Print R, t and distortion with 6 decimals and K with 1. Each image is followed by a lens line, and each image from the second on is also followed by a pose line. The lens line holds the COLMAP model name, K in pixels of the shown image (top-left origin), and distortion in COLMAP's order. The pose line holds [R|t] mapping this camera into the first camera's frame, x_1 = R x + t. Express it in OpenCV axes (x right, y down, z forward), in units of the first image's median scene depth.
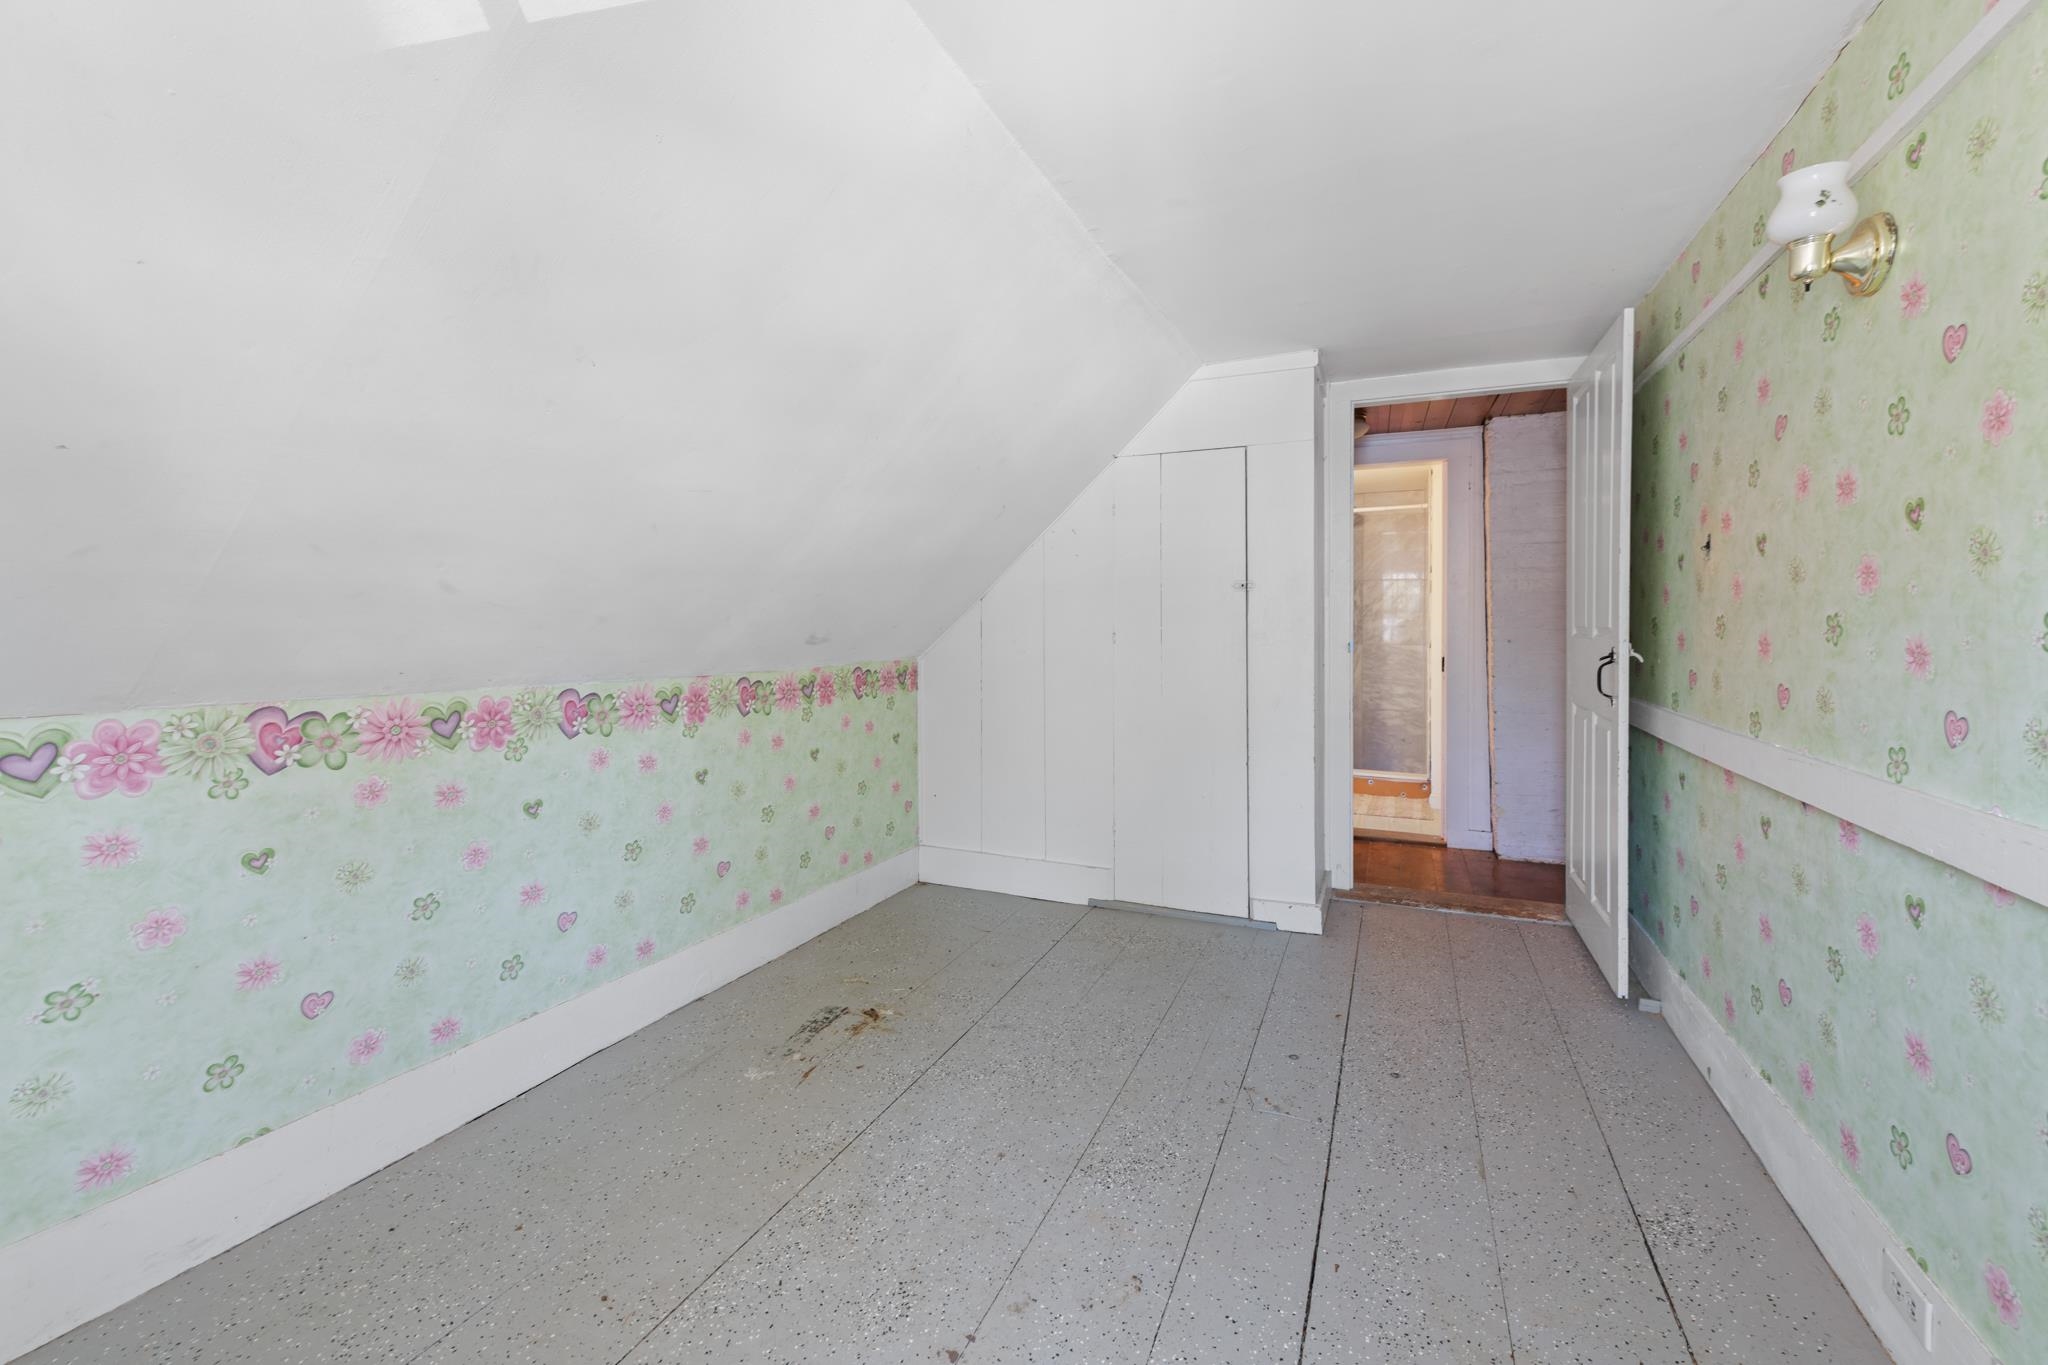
lens RADIAL K [[810.1, 0, 1037.3], [0, 810.1, 638.2], [0, 0, 1]] dist [0.016163, -0.005416]
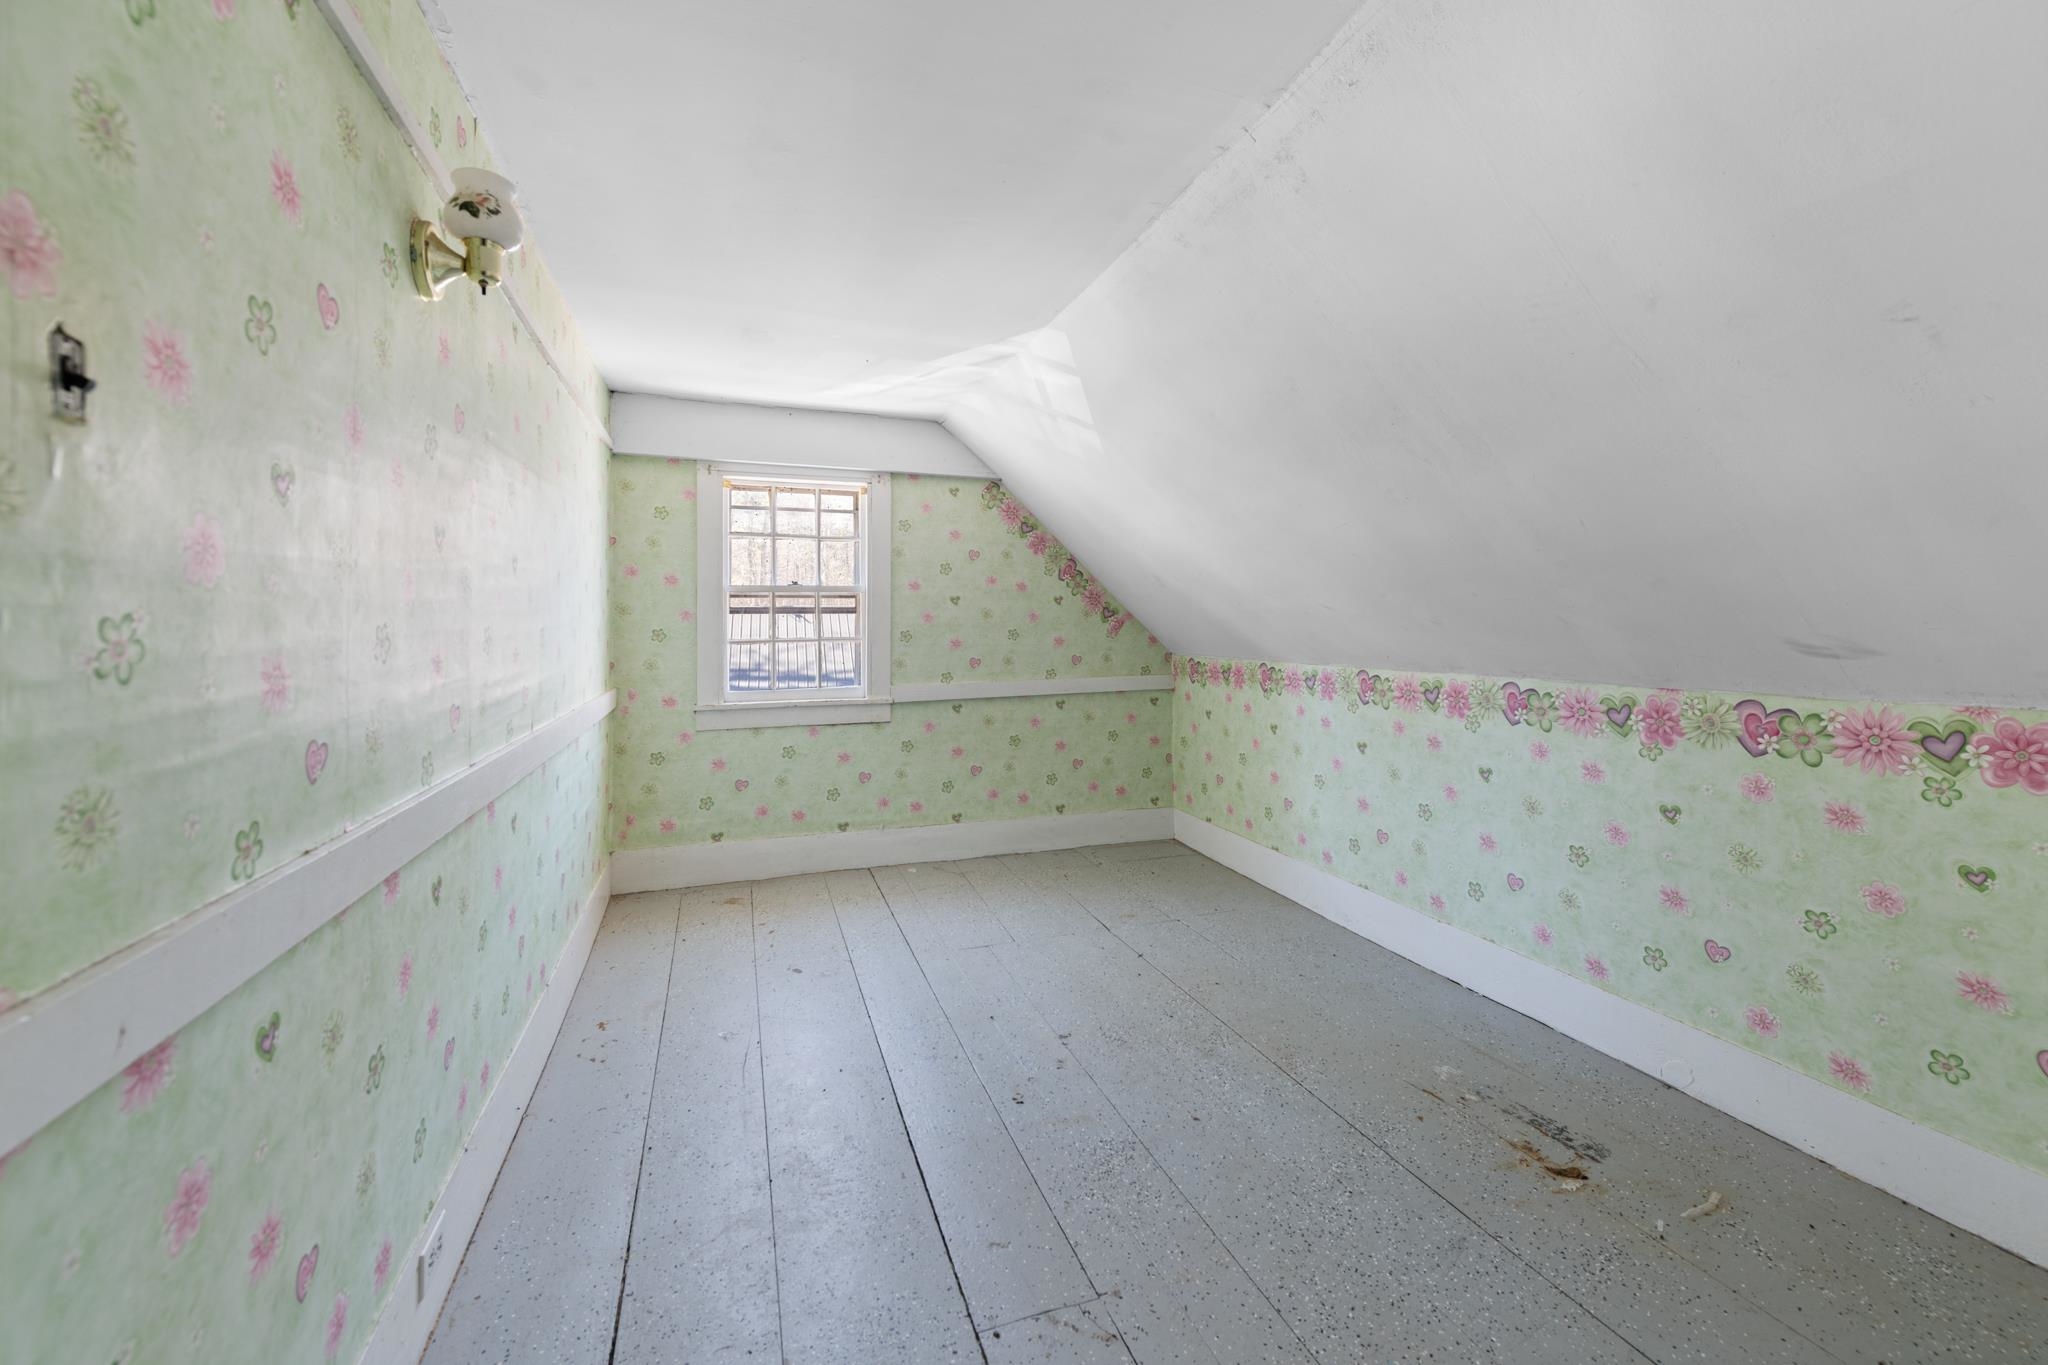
lens RADIAL K [[810.1, 0, 1037.3], [0, 810.1, 638.2], [0, 0, 1]] dist [0.016163, -0.005416]
pose [[-0.711353, 0.010204, -0.702761, 0.646628], [-0.005915, 0.999772, 0.020505, -0.018138], [0.702810, 0.018743, -0.711131, 1.210485]]
